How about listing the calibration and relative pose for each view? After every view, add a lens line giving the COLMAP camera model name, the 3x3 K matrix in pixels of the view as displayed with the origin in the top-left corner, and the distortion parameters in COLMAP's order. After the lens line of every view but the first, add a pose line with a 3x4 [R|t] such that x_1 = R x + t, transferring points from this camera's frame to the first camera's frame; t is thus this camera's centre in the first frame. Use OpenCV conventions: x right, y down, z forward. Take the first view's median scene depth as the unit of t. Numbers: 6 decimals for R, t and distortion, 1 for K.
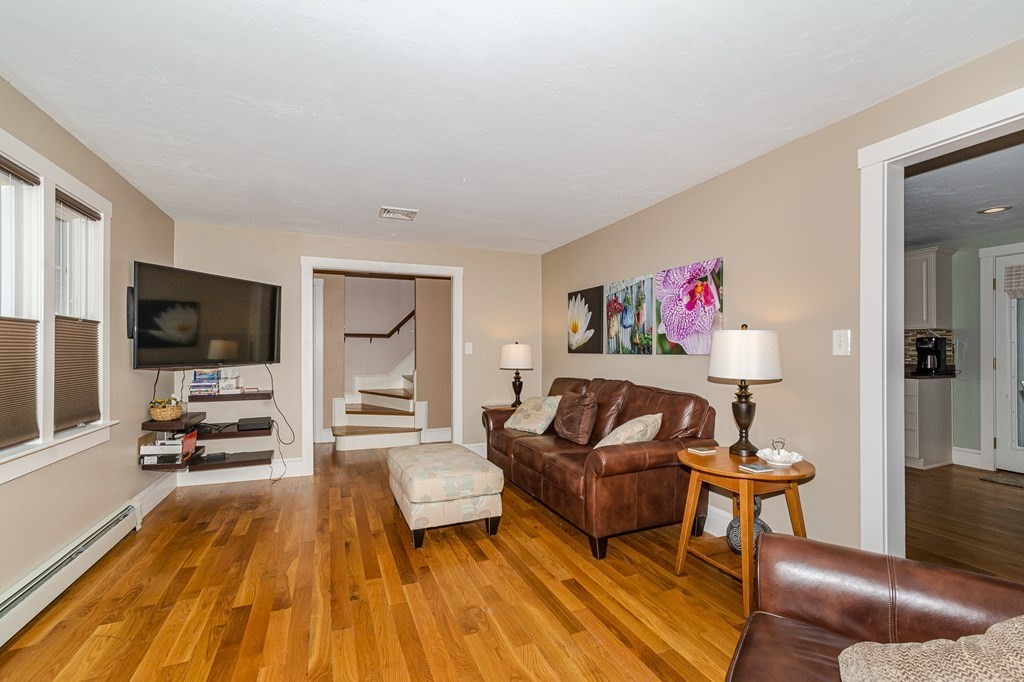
lens RADIAL K [[486.6, 0, 512.0], [0, 486.6, 341.0], [0, 0, 1]] dist [0.001728, 0.000428]
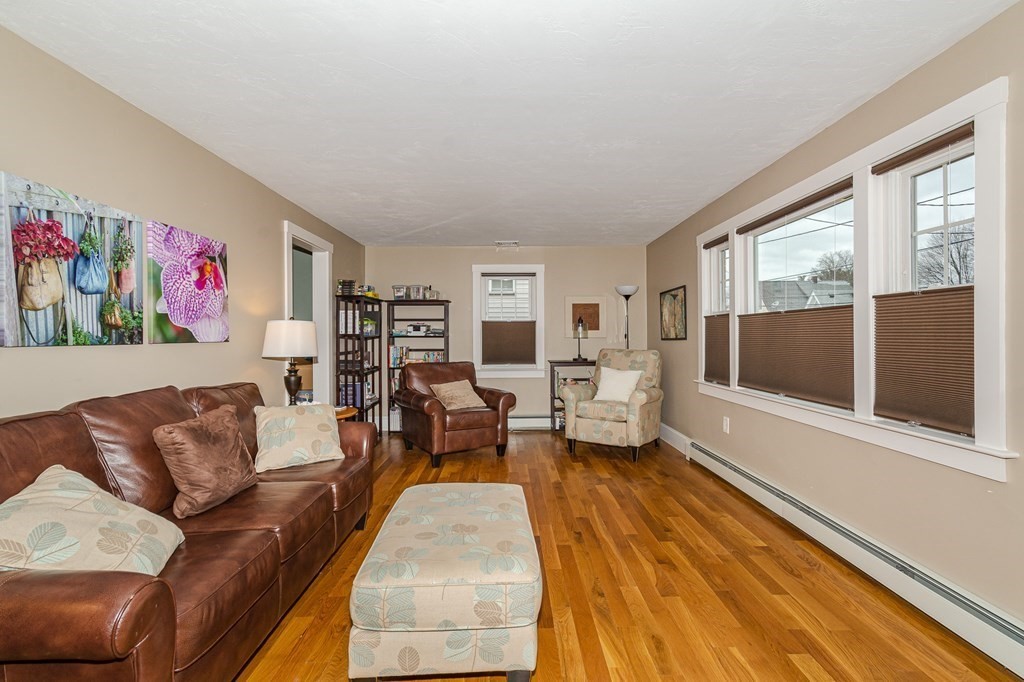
lens RADIAL K [[486.6, 0, 512.0], [0, 486.6, 341.0], [0, 0, 1]] dist [0.001728, 0.000428]
pose [[-0.937578, 0.003775, 0.347756, -0.380126], [0.001628, 0.999978, -0.006466, 0.028286], [-0.347772, -0.005496, -0.937563, 1.406938]]
